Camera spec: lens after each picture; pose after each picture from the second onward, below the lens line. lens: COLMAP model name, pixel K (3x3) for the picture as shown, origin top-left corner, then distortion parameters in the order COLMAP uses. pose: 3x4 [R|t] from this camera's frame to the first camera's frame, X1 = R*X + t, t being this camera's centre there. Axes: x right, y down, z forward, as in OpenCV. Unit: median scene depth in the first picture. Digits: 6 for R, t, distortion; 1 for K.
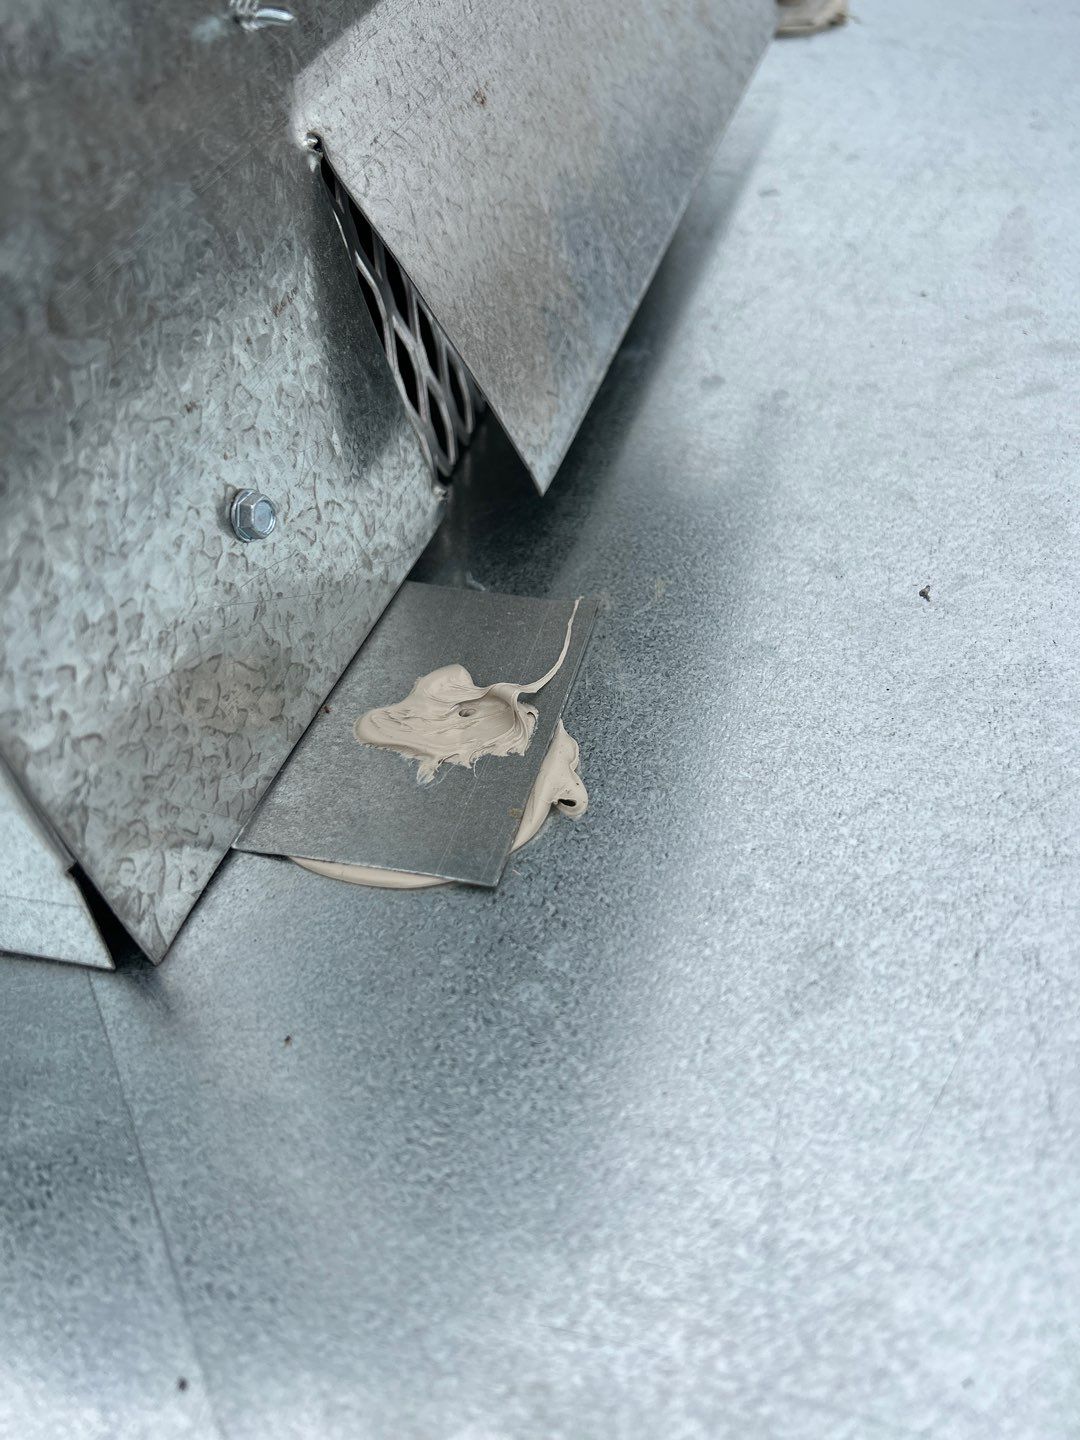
lens RADIAL K [[994.7, 0, 540.3], [0, 994.7, 726.1], [0, 0, 1]] dist [0.014827, 0.000991]
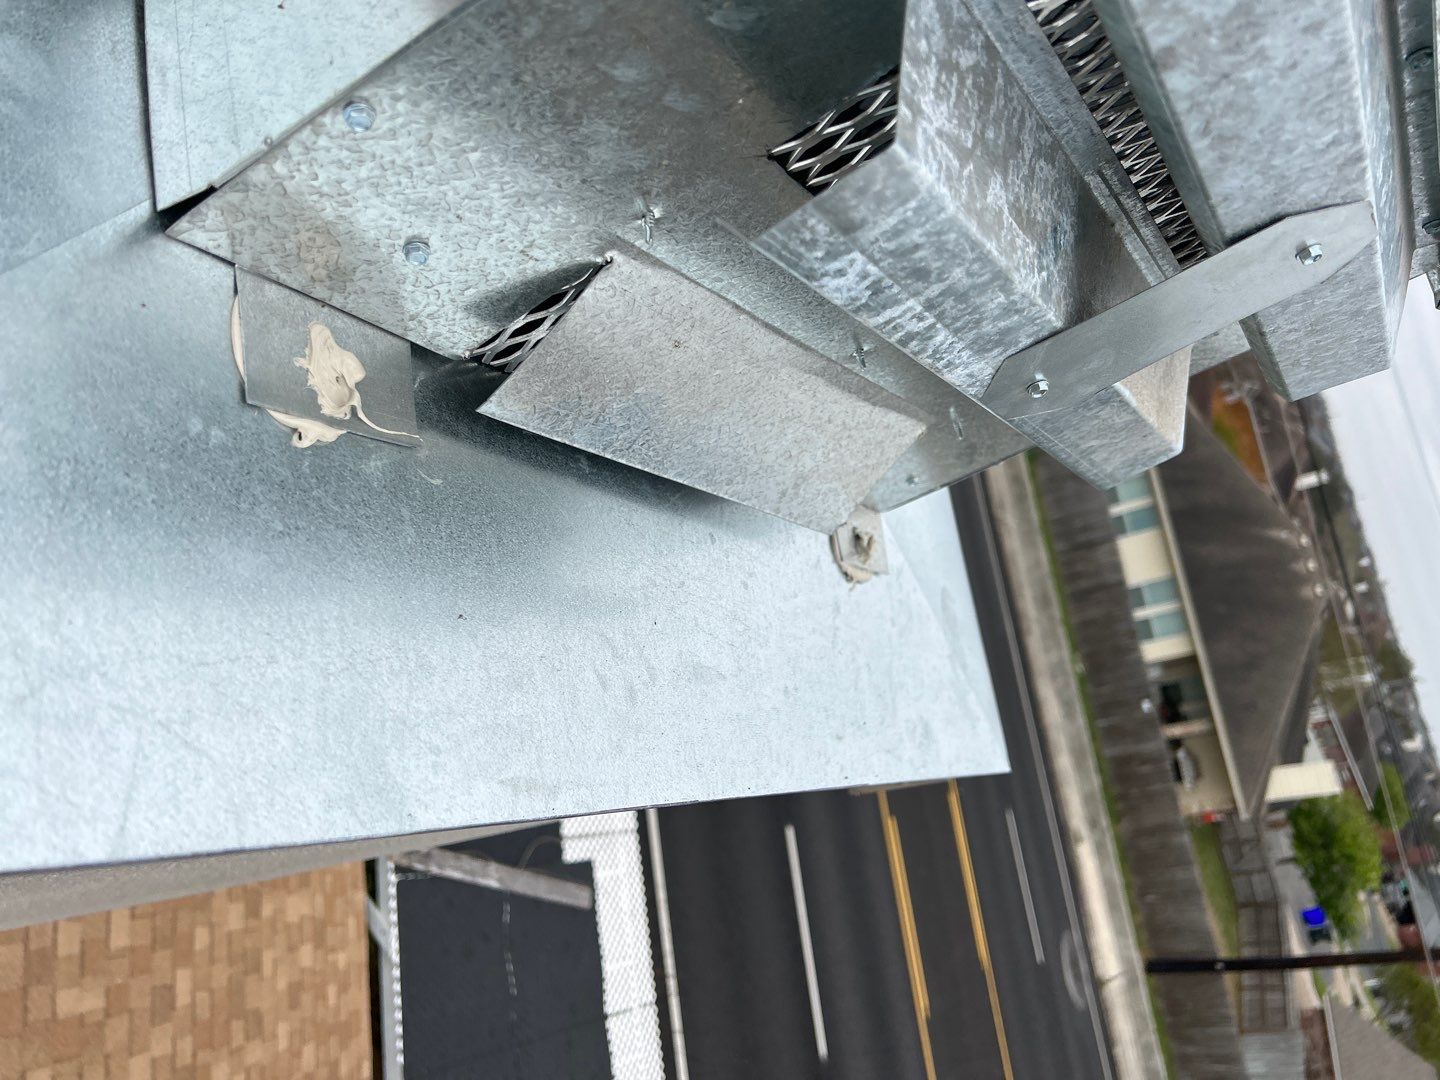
lens RADIAL K [[1087.8, 0, 717.1], [0, 1087.8, 543.5], [0, 0, 1]] dist [-0.001133, -0.003981]
pose [[0.215093, 0.976498, 0.013670, 0.351166], [-0.926551, 0.208474, -0.313115, 0.031531], [-0.308606, 0.054683, 0.949617, -1.131919]]
